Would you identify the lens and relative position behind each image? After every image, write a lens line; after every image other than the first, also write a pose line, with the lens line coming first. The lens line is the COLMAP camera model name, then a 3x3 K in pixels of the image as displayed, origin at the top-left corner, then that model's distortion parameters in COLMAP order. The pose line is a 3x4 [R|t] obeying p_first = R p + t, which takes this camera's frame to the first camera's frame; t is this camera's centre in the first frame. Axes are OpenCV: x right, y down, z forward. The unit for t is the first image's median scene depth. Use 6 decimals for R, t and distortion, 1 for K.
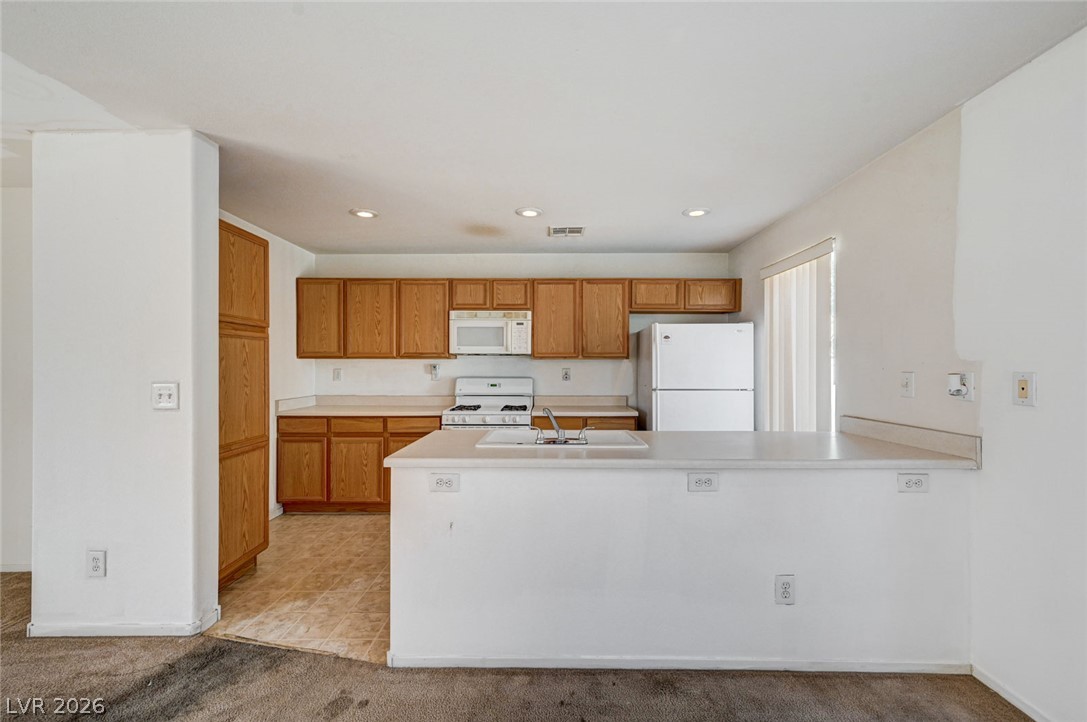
lens RADIAL K [[449.2, 0, 542.8], [0, 449.2, 363.4], [0, 0, 1]] dist [0.004681, 0.001626]
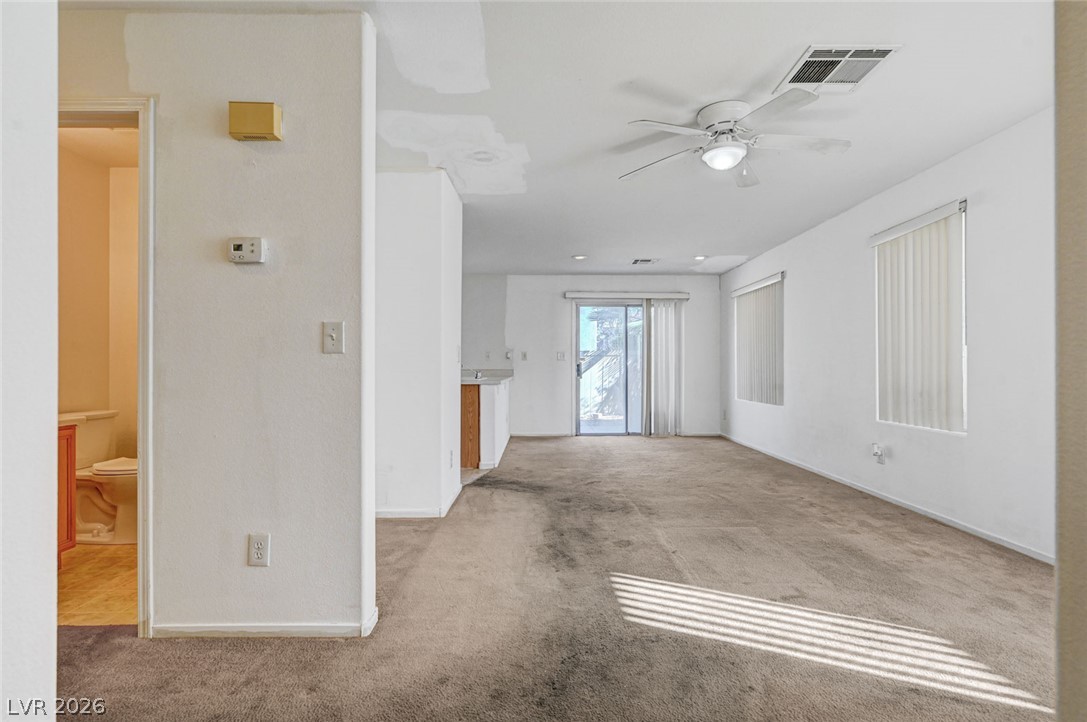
lens RADIAL K [[532.3, 0, 544.0], [0, 532.3, 359.9], [0, 0, 1]] dist [-0.002939, -0.000123]
pose [[-0.019514, 0.014050, 0.999711, -2.021212], [-0.003590, 0.999894, -0.014122, 0.087455], [-0.999803, -0.003865, -0.019461, 0.509290]]
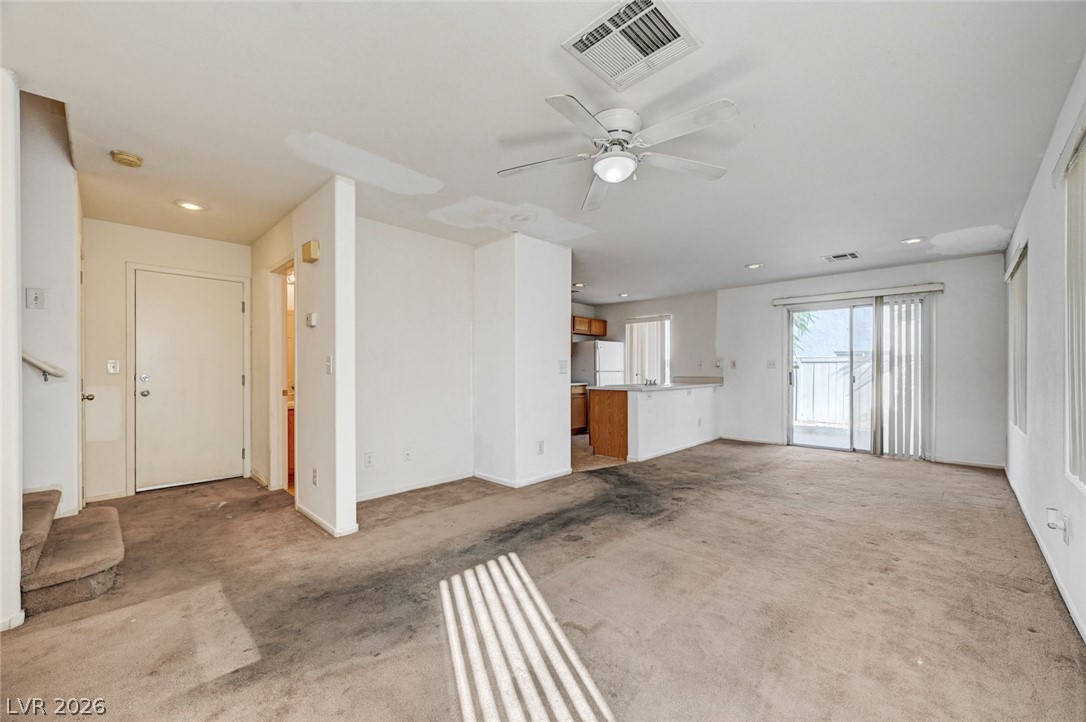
lens RADIAL K [[428.8, 0, 545.9], [0, 428.8, 370.1], [0, 0, 1]] dist [0.006437, -0.000942]
pose [[0.682948, 0.000138, 0.730467, -1.713615], [-0.001621, 0.999998, 0.001326, 0.060243], [-0.730465, -0.002090, 0.682947, -0.257943]]
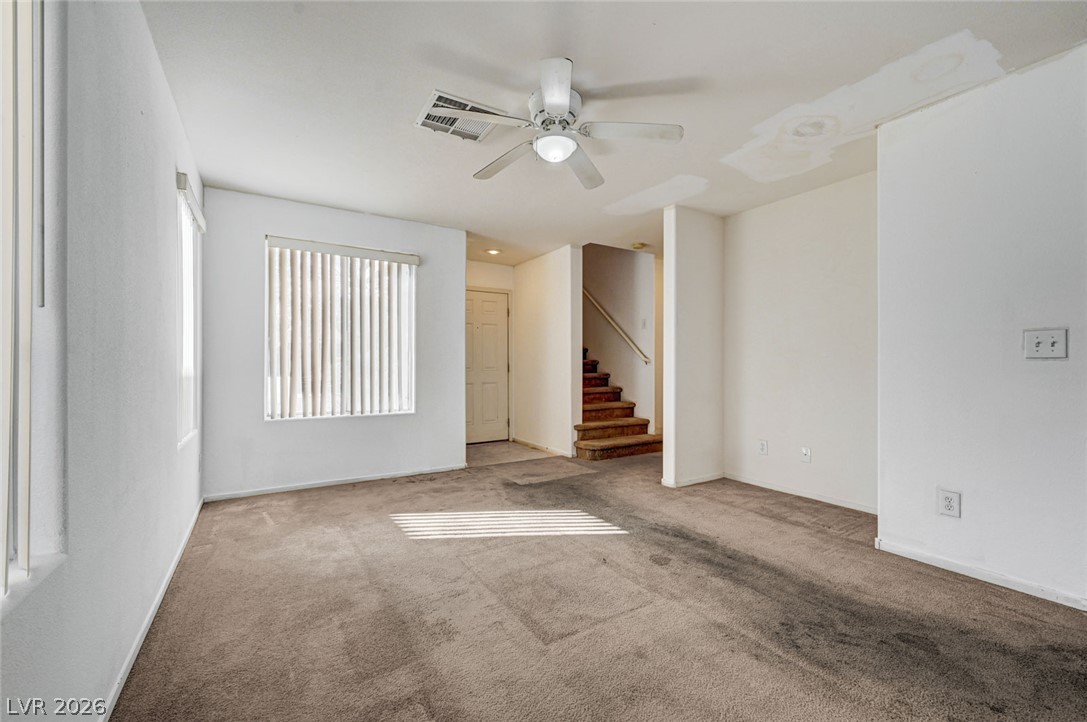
lens RADIAL K [[449.2, 0, 547.8], [0, 449.2, 364.3], [0, 0, 1]] dist [0.004681, 0.001626]
pose [[0.550972, 0.001904, -0.834521, -0.440225], [0.001151, 0.999995, 0.003041, 0.078091], [0.834523, -0.002637, 0.550967, -0.267414]]
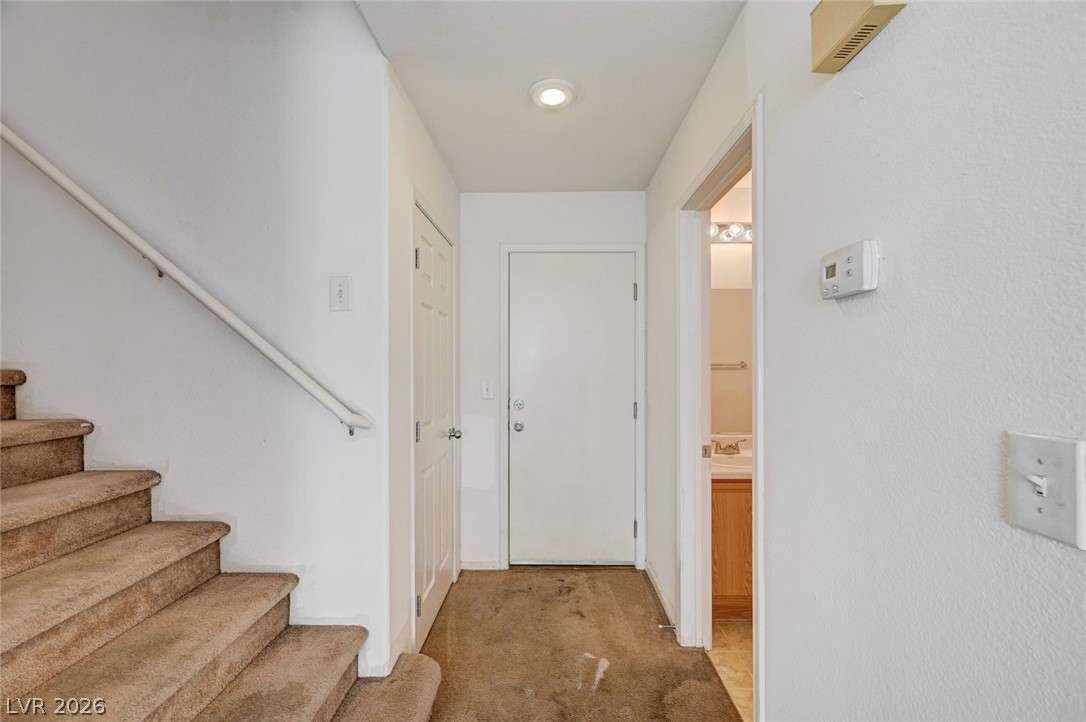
lens RADIAL K [[428.8, 0, 543.5], [0, 428.8, 363.8], [0, 0, 1]] dist [0.006437, -0.000942]
pose [[0.999994, -0.000225, -0.003490, -1.537881], [0.000237, 0.999995, 0.003258, -0.000739], [0.003490, -0.003259, 0.999989, 0.589333]]
